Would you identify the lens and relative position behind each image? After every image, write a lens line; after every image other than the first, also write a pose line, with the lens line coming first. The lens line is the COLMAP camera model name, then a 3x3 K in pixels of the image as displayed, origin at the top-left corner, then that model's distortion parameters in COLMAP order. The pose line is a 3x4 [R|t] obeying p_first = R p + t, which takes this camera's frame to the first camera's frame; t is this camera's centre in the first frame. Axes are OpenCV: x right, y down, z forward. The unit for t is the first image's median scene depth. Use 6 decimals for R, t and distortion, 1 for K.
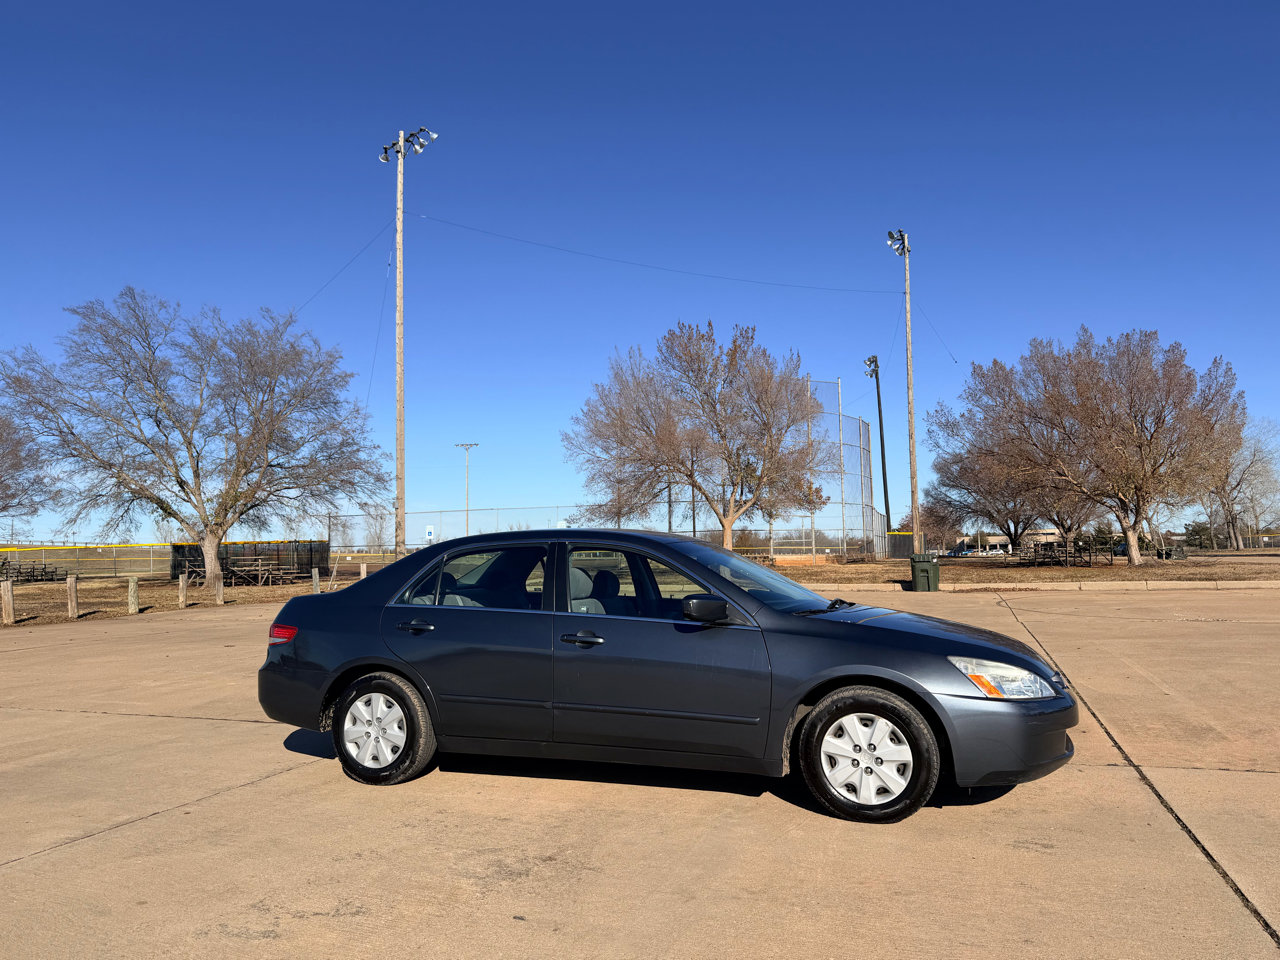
lens RADIAL K [[893.0, 0, 645.8], [0, 893.0, 478.7], [0, 0, 1]] dist [0.032674, -0.031990]
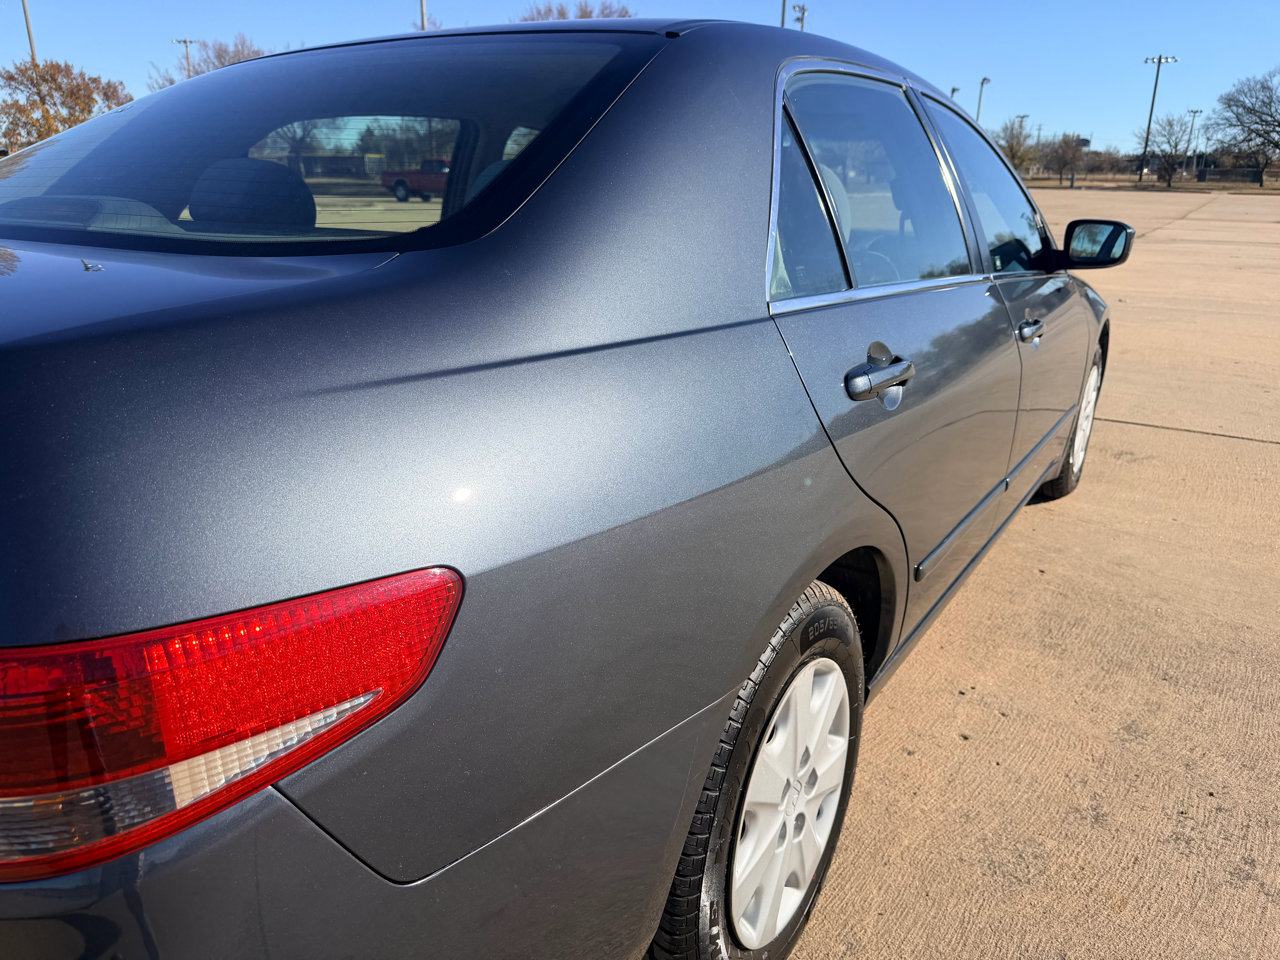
lens RADIAL K [[907.1, 0, 629.0], [0, 907.1, 481.1], [0, 0, 1]] dist [-0.000383, -0.004914]
pose [[0.235155, -0.285351, 0.929127, -0.080804], [-0.100078, 0.943744, 0.315169, 0.018235], [-0.966792, -0.167099, 0.193369, 0.155448]]
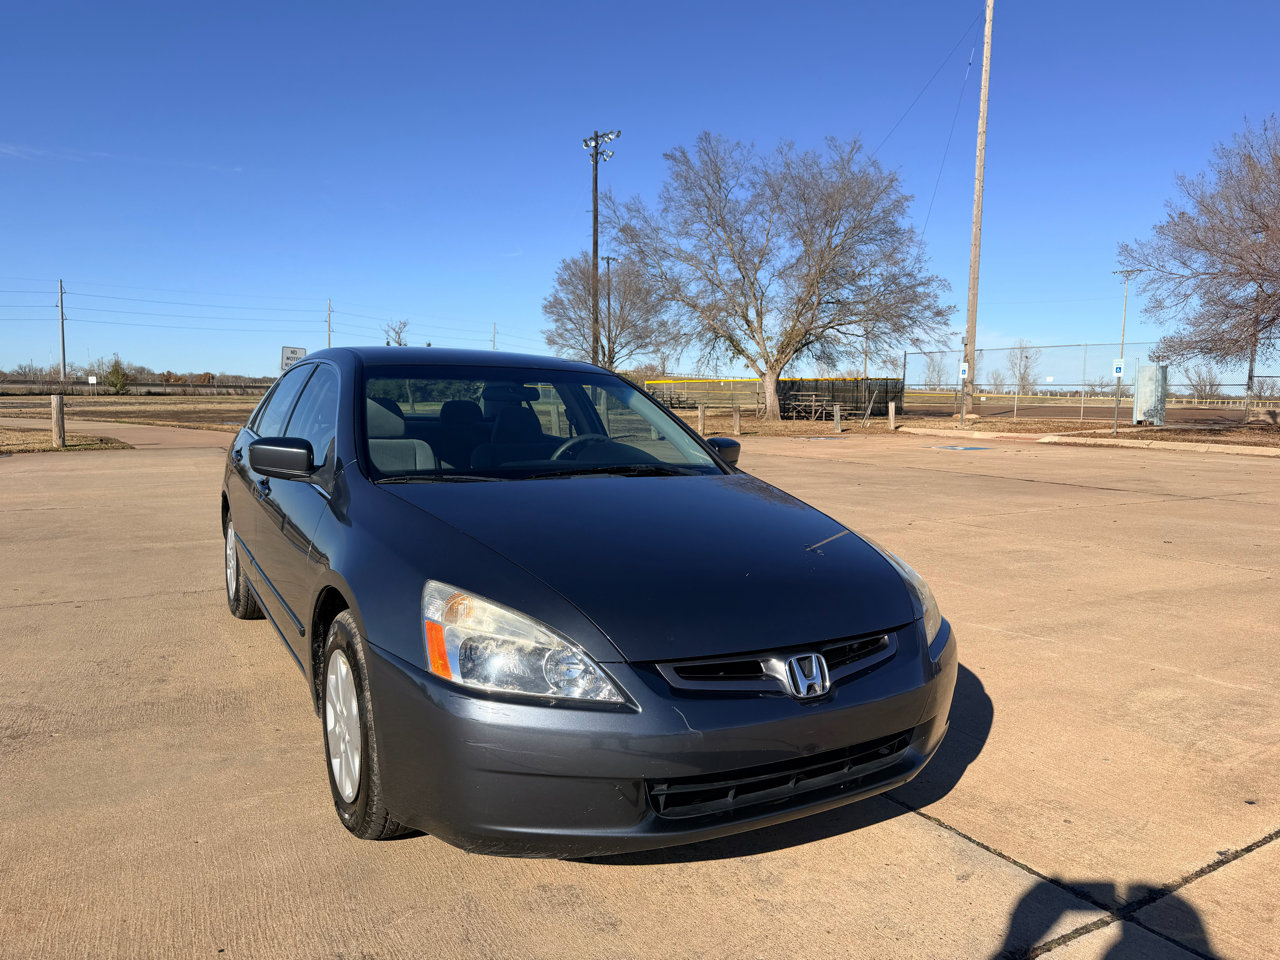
lens RADIAL K [[889.4, 0, 647.3], [0, 889.4, 490.9], [0, 0, 1]] dist [0.106932, -0.191850]
pose [[0.765201, 0.100426, -0.635911, 0.096677], [0.022141, 0.983069, 0.181894, 0.006915], [0.643411, -0.153266, 0.750021, 0.089172]]
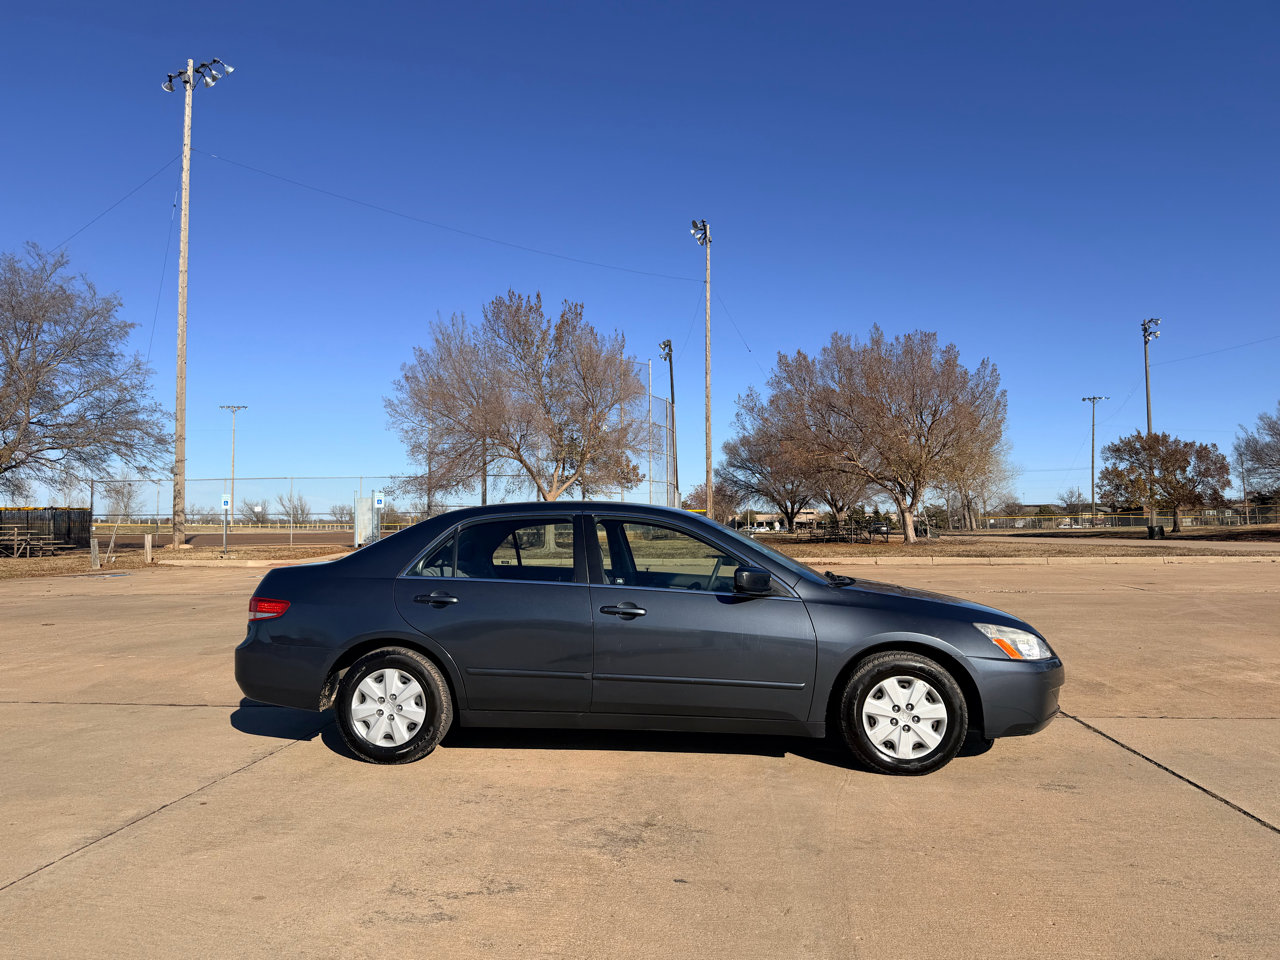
lens RADIAL K [[885.5, 0, 633.3], [0, 885.5, 474.5], [0, 0, 1]] dist [0.071248, -0.083353]
pose [[0.973892, 0.026121, 0.225506, -0.041361], [-0.031366, 0.999314, 0.019706, 0.000750], [-0.224836, -0.026264, 0.974043, 0.002928]]
